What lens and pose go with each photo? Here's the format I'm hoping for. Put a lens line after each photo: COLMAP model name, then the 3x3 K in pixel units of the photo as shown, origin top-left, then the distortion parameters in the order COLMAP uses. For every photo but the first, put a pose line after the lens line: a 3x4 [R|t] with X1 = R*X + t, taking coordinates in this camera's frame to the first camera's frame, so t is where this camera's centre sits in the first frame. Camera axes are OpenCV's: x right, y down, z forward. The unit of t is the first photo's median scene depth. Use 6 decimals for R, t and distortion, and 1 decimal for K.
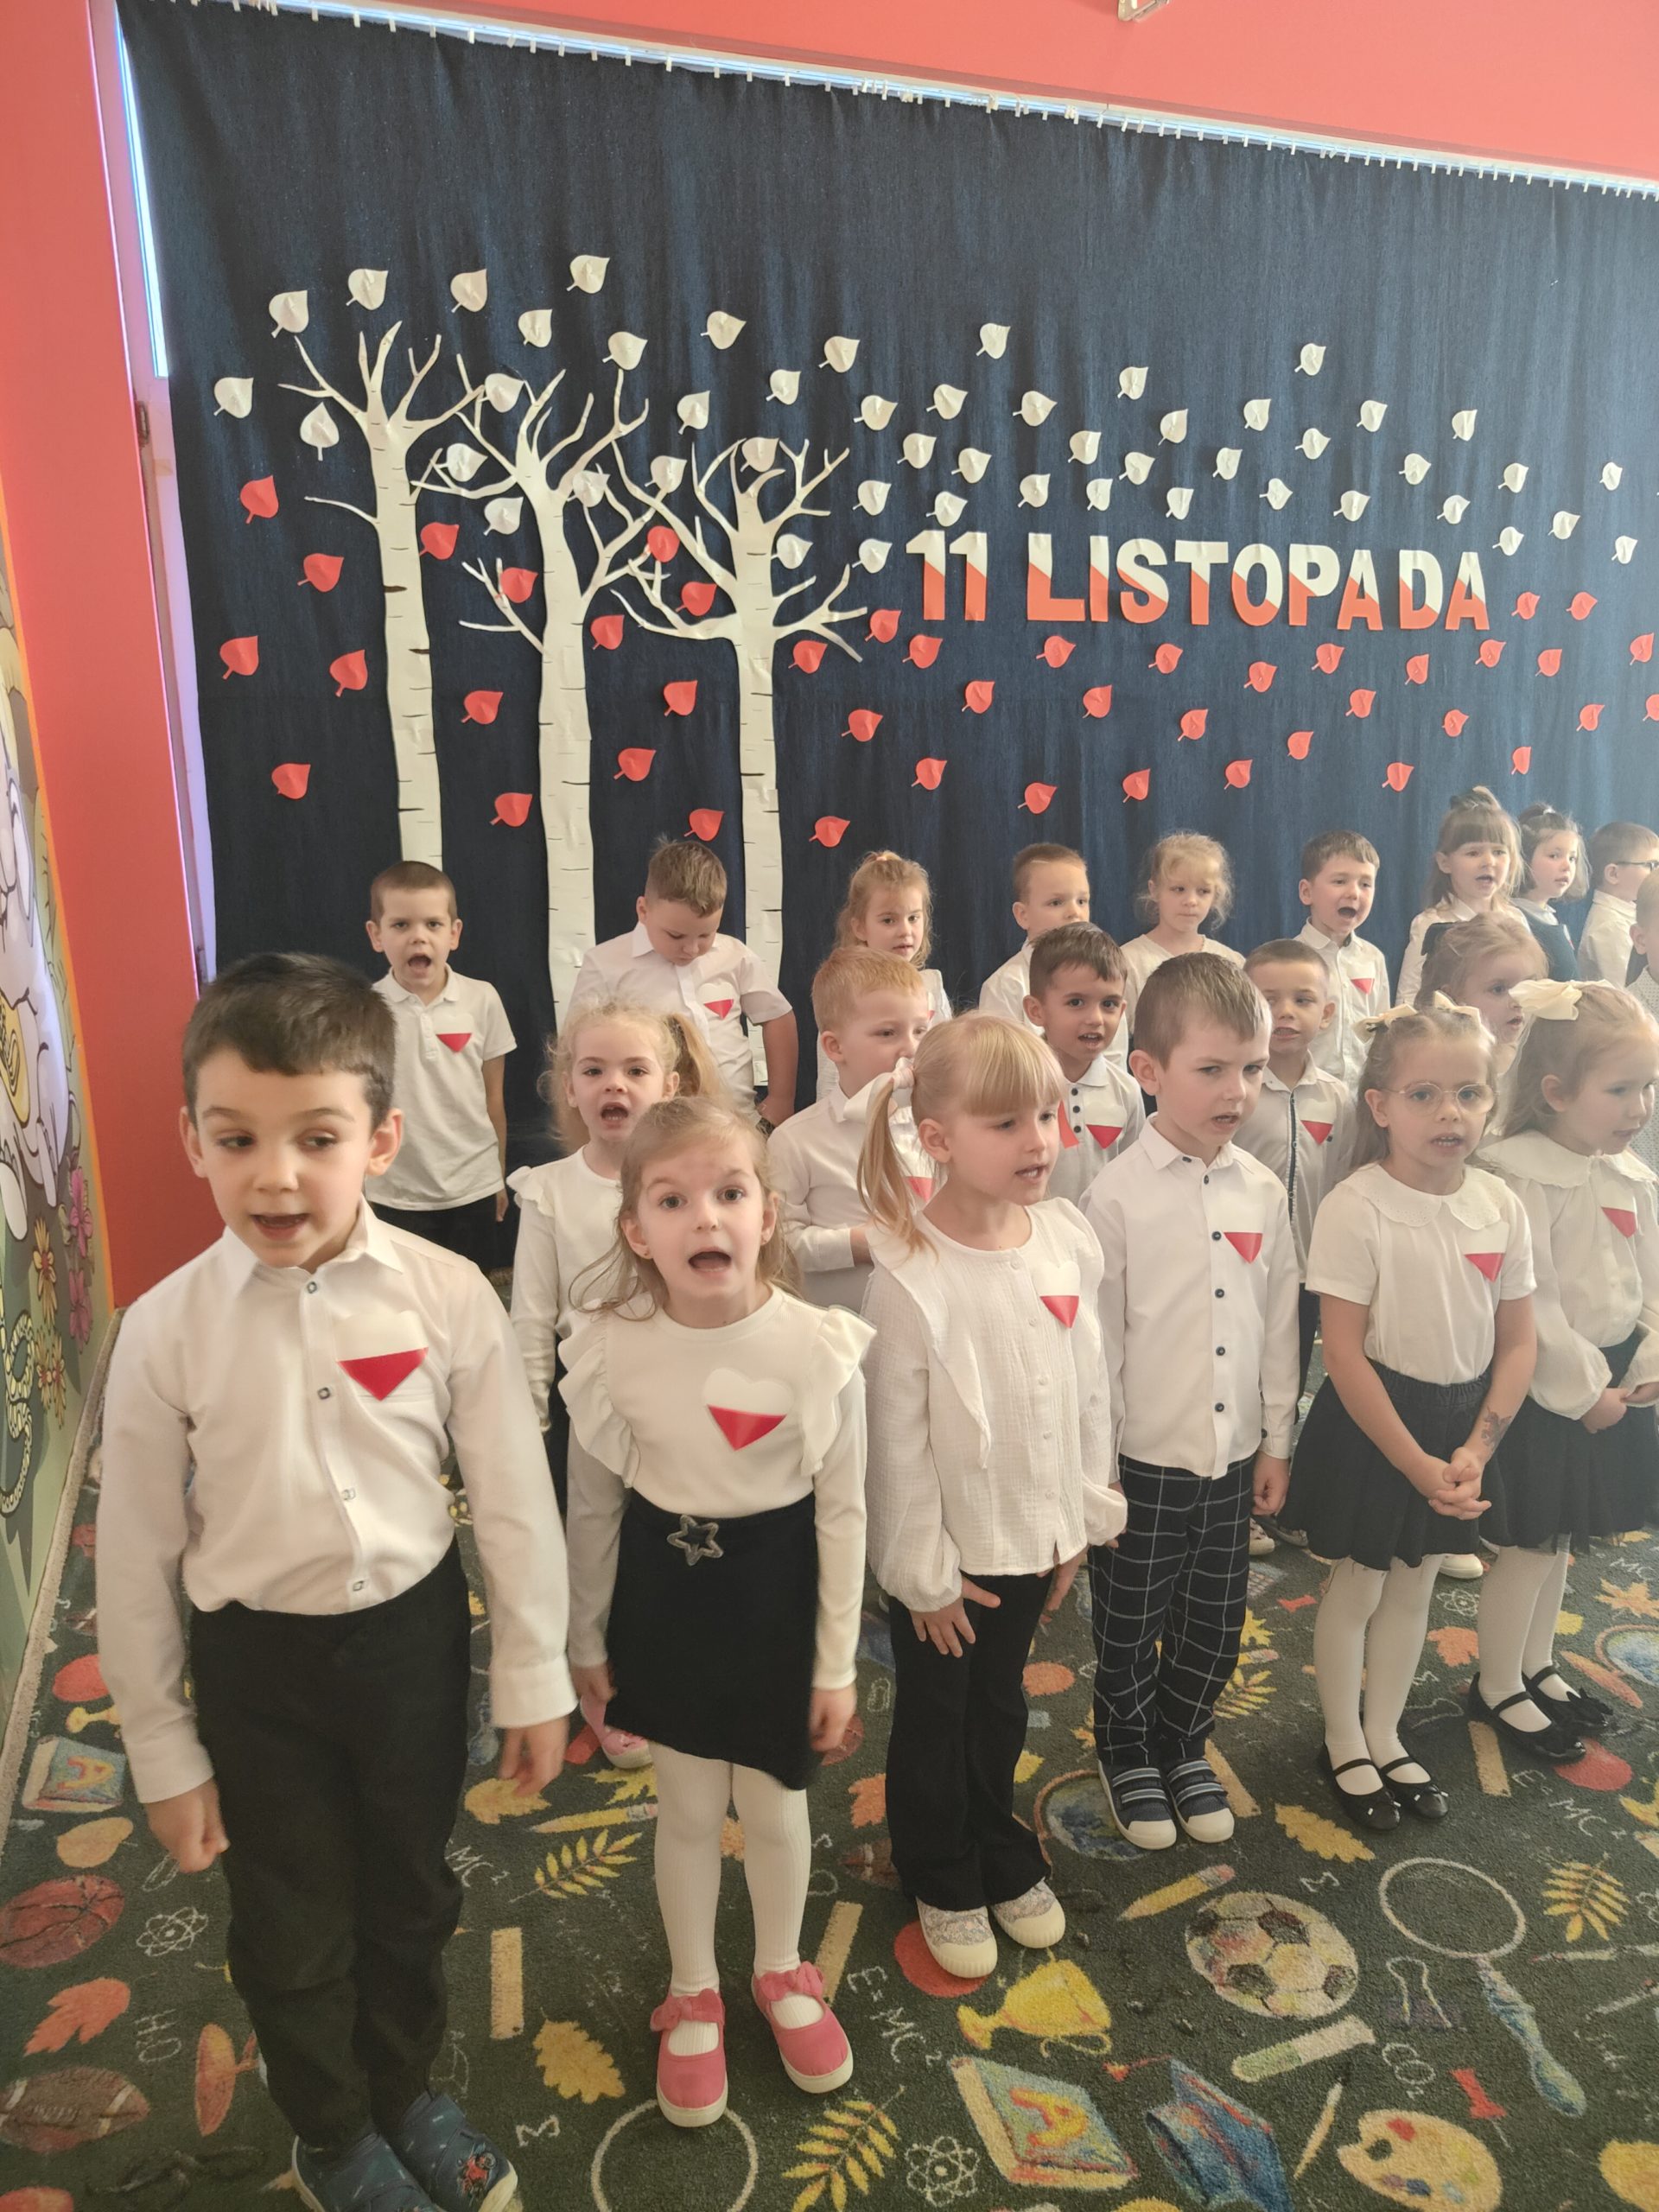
lens RADIAL K [[1543.5, 0, 815.9], [0, 1543.5, 1112.8], [0, 0, 1]] dist [-0.022813, 0.023591]
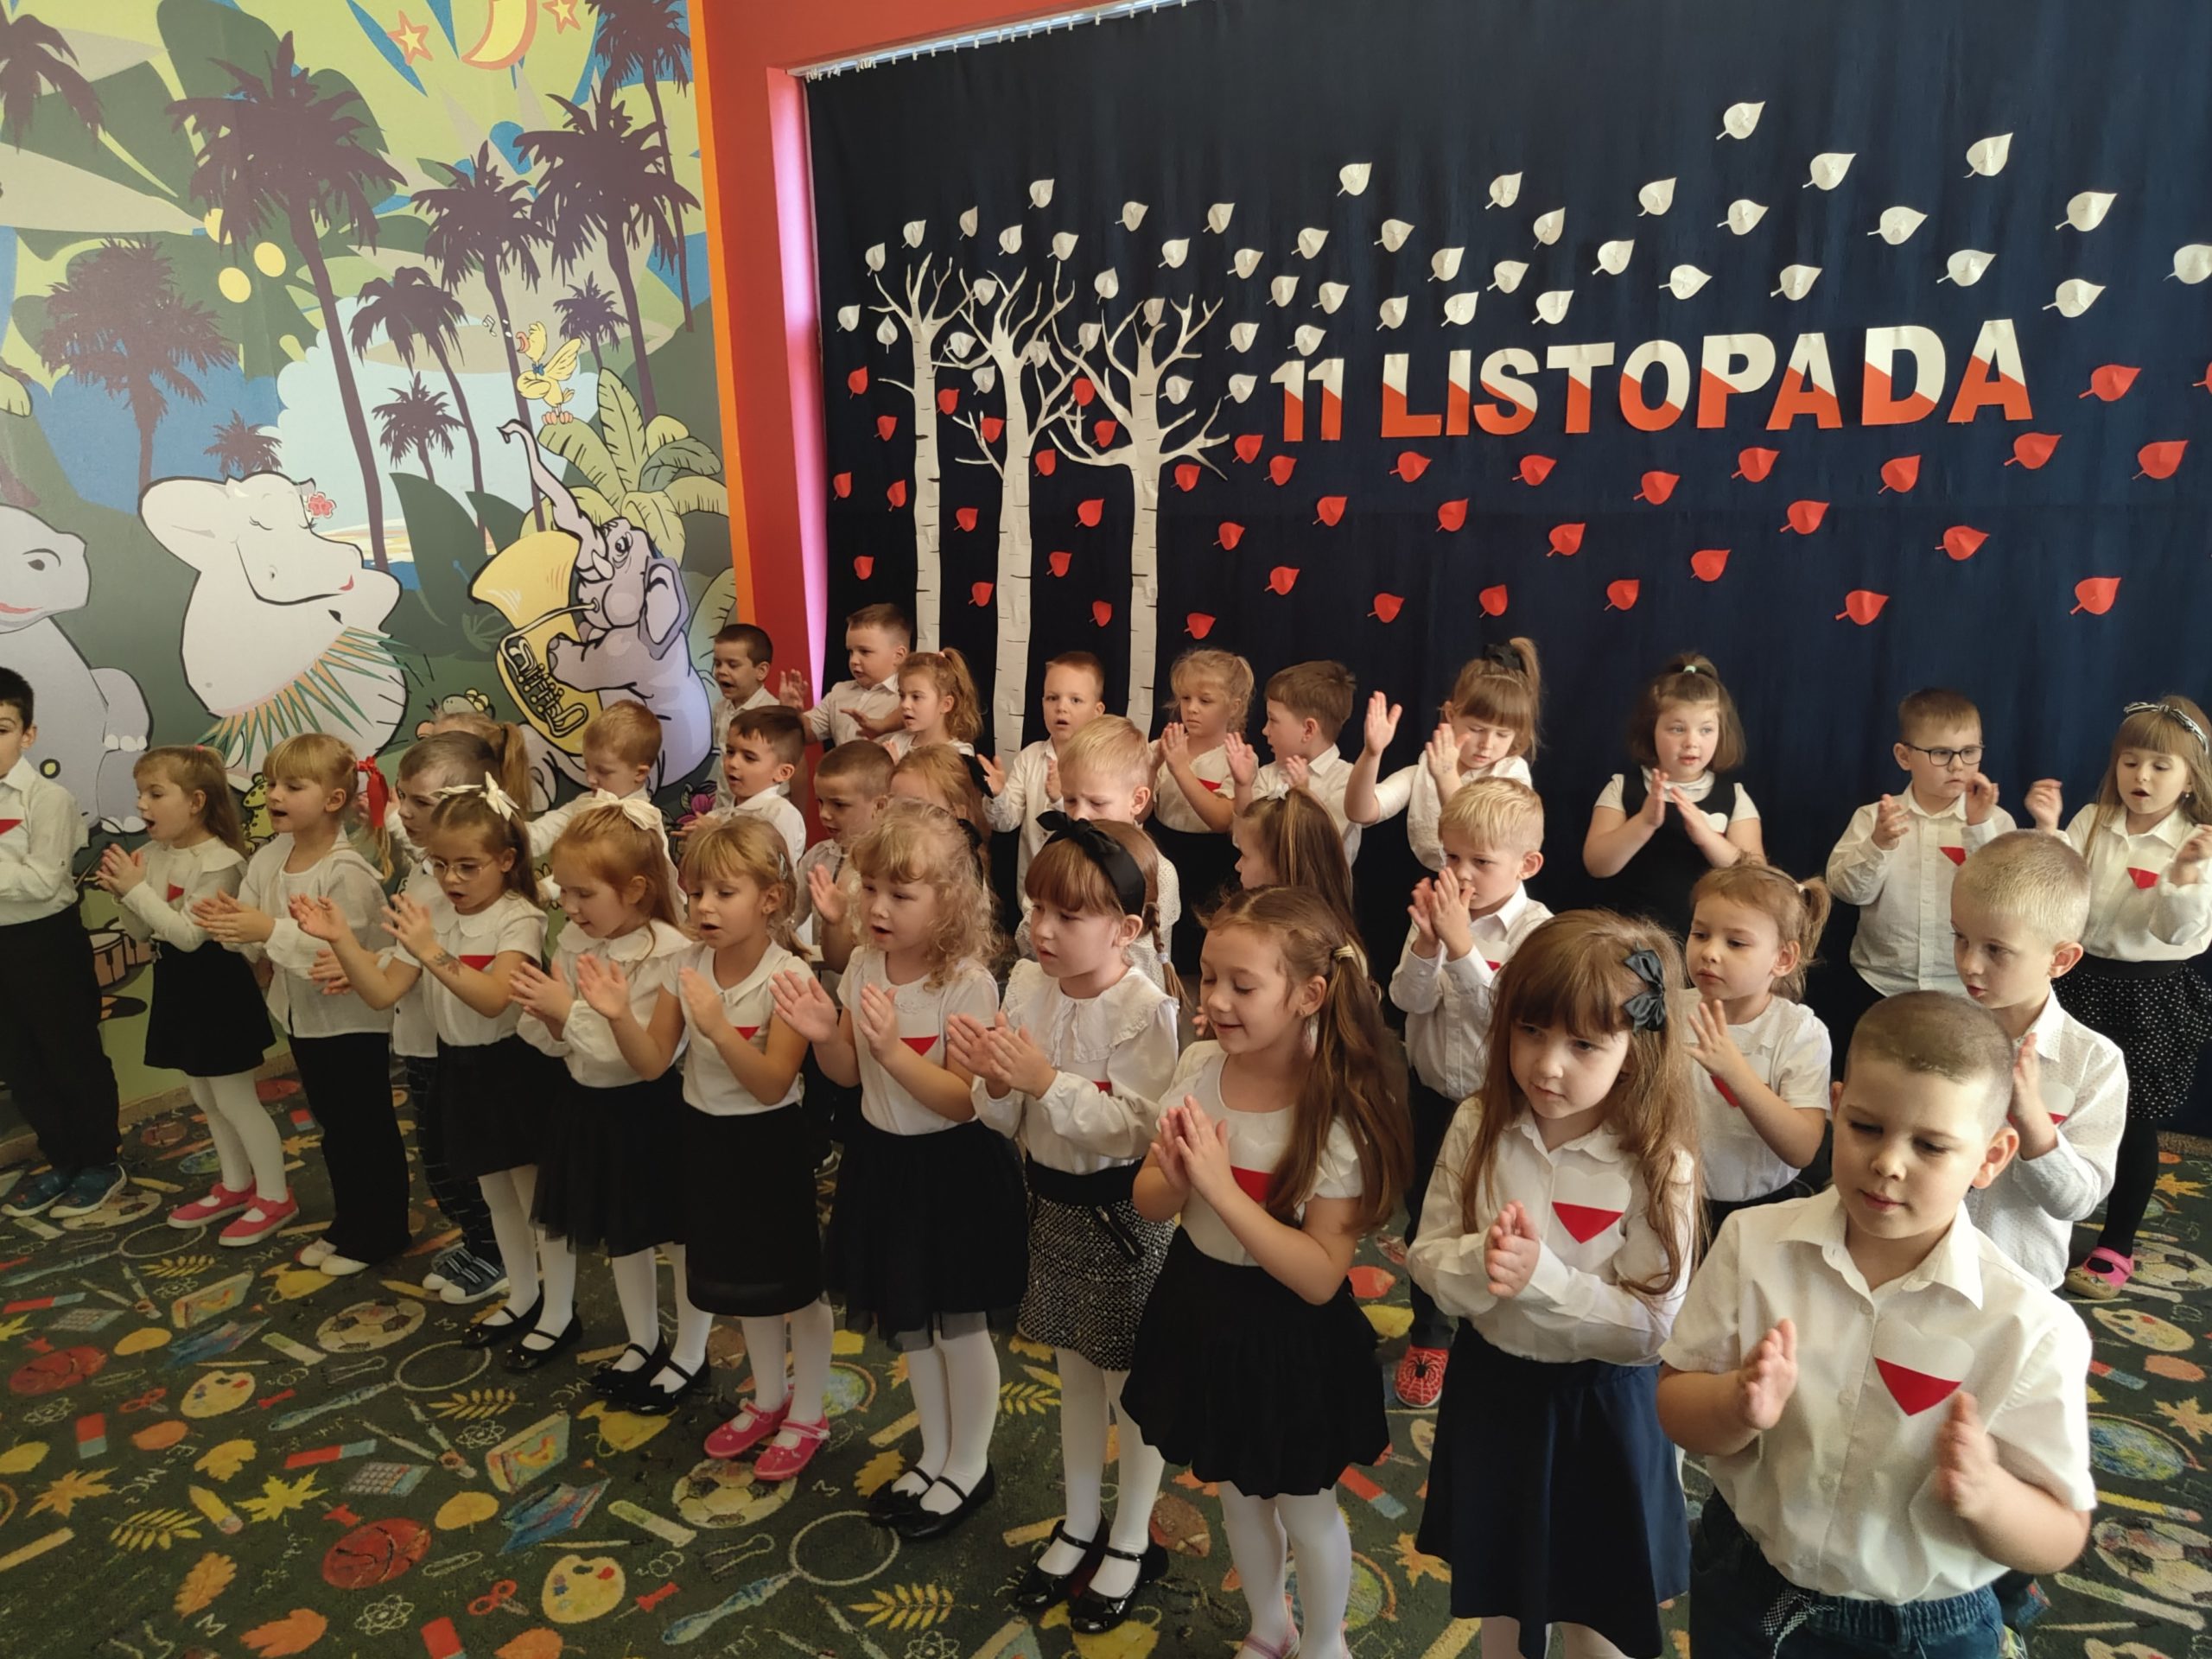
lens RADIAL K [[1548.7, 0, 1127.8], [0, 1548.7, 825.0], [0, 0, 1]] dist [-0.021236, 0.019307]
pose [[0.615620, 0.167509, -0.770034, 0.949136], [-0.182725, 0.980859, 0.067287, -0.113052], [0.766566, 0.099282, 0.634444, 0.259052]]
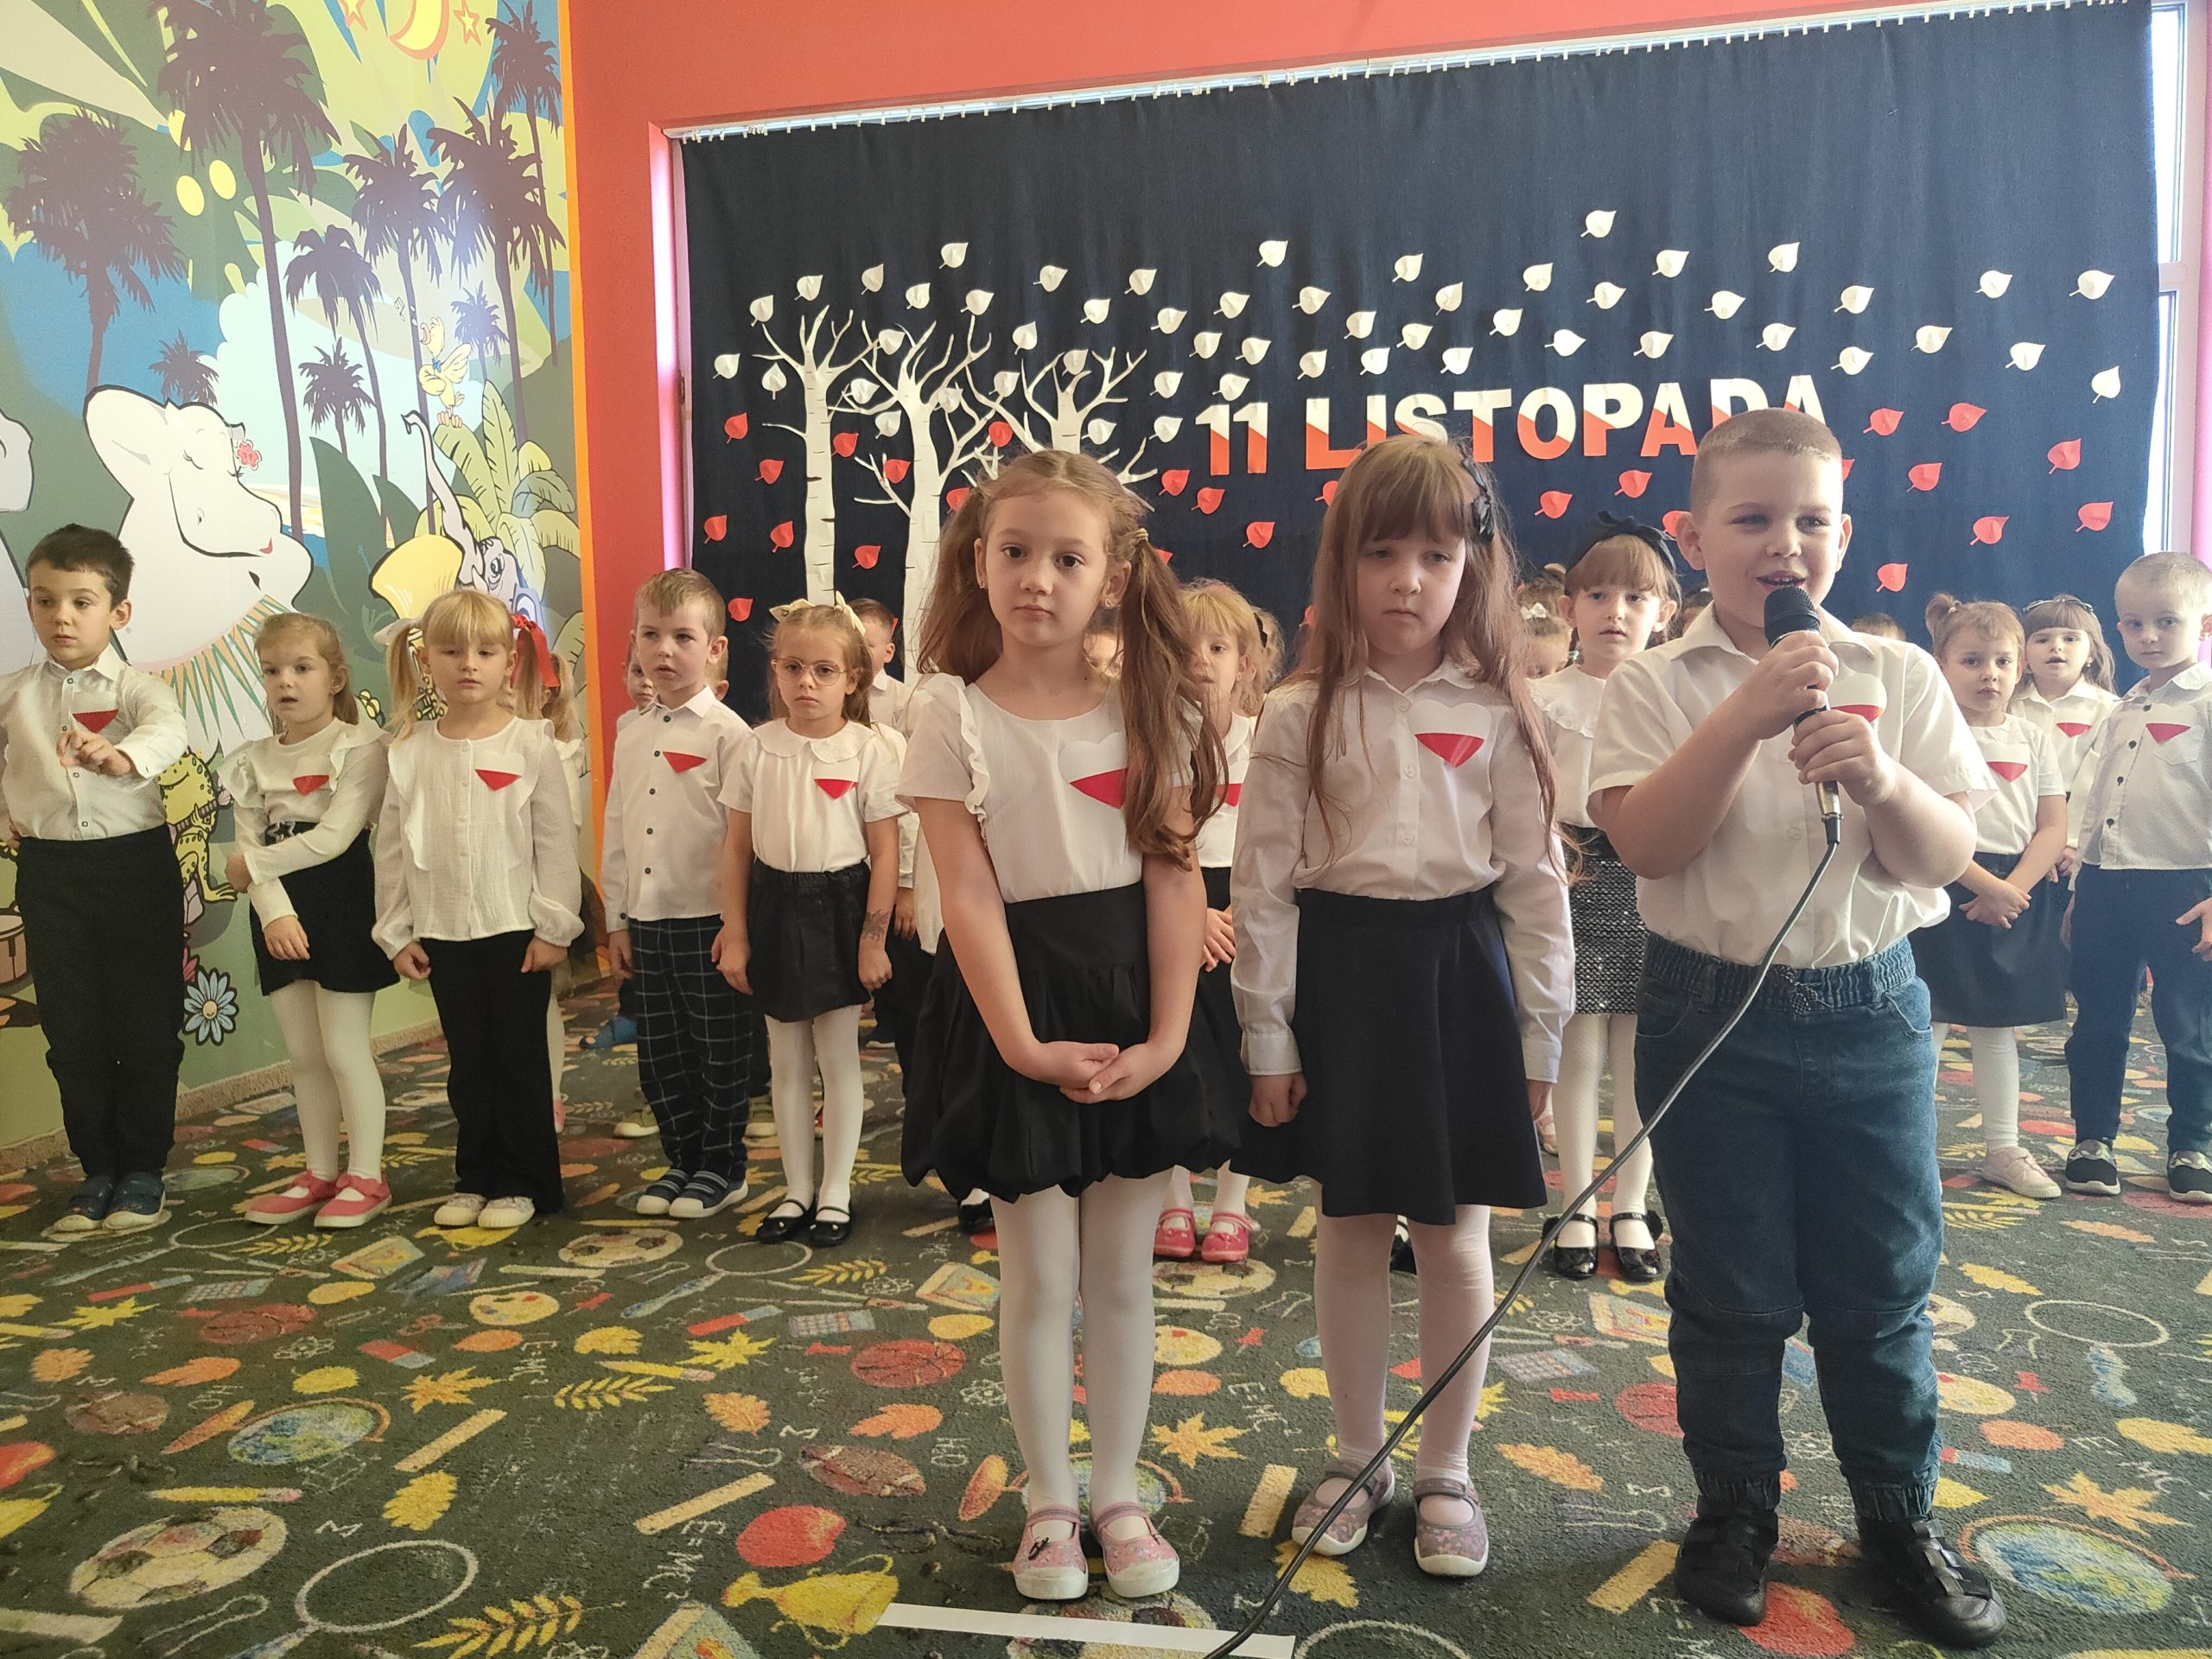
lens RADIAL K [[1535.1, 0, 1107.7], [0, 1535.1, 830.1], [0, 0, 1]] dist [-0.011654, 0.012017]
pose [[0.859221, 0.022312, -0.511118, 0.665523], [-0.121263, 0.979461, -0.161094, 0.169873], [0.497026, 0.200396, 0.844279, -0.010135]]
